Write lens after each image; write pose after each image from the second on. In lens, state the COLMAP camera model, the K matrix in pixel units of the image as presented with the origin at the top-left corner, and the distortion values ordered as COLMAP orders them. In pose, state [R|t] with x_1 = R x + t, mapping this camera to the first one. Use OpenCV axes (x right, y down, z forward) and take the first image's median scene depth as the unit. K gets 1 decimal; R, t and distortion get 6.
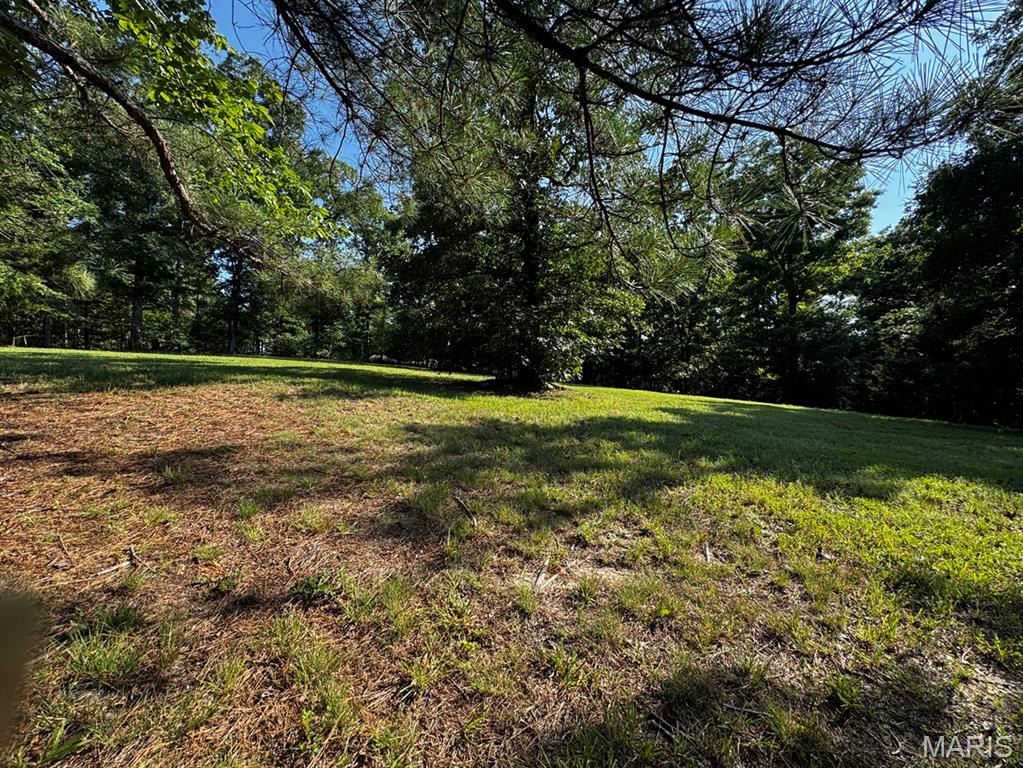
lens RADIAL K [[428.2, 0, 509.9], [0, 428.2, 383.3], [0, 0, 1]] dist [-0.000812, -0.000120]
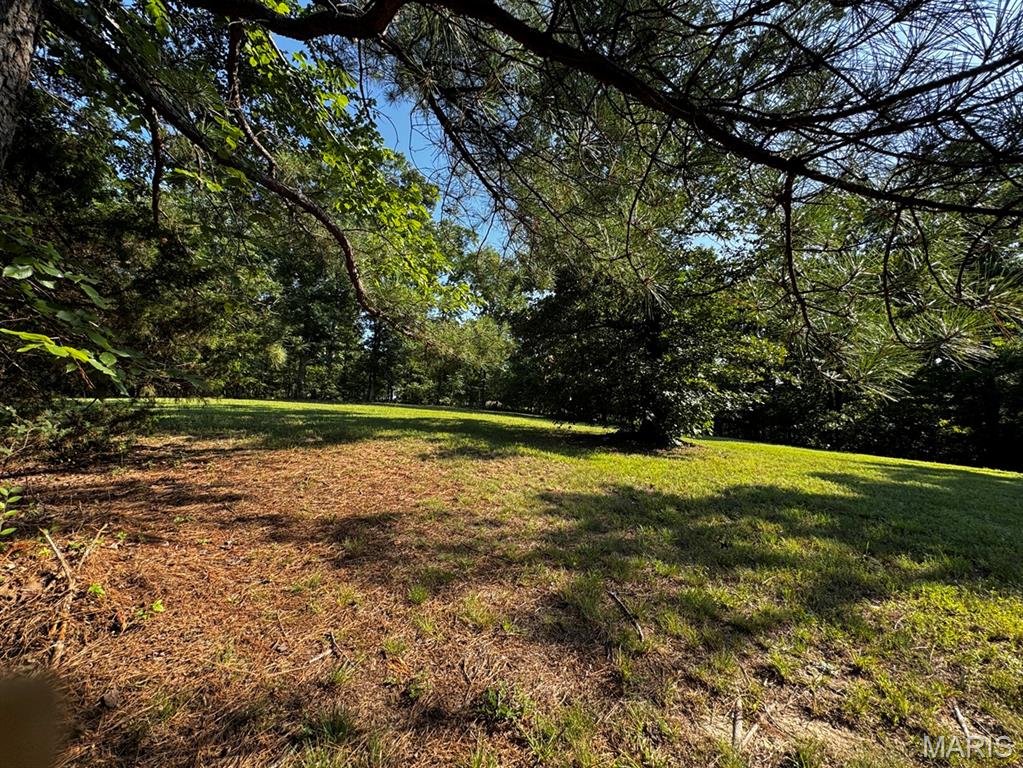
lens RADIAL K [[428.2, 0, 509.9], [0, 428.2, 383.3], [0, 0, 1]] dist [-0.000812, -0.000120]
pose [[0.967867, -0.010404, -0.251249, -0.062016], [-0.015693, 0.994697, -0.101643, -0.055661], [0.250974, 0.102319, 0.962571, -0.000897]]
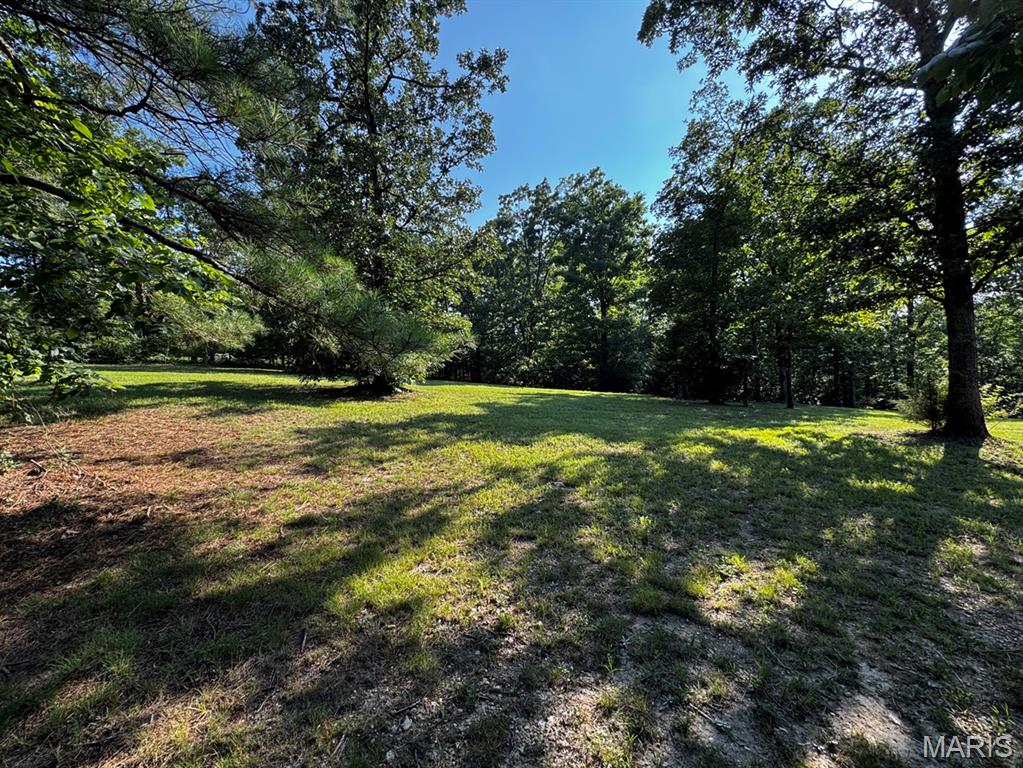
lens RADIAL K [[428.2, 0, 509.9], [0, 428.2, 383.3], [0, 0, 1]] dist [-0.000812, -0.000120]
pose [[0.953766, -0.047185, 0.296822, 0.075469], [0.040144, 0.998750, 0.029775, -0.102626], [-0.297856, -0.016482, 0.954468, -0.876127]]
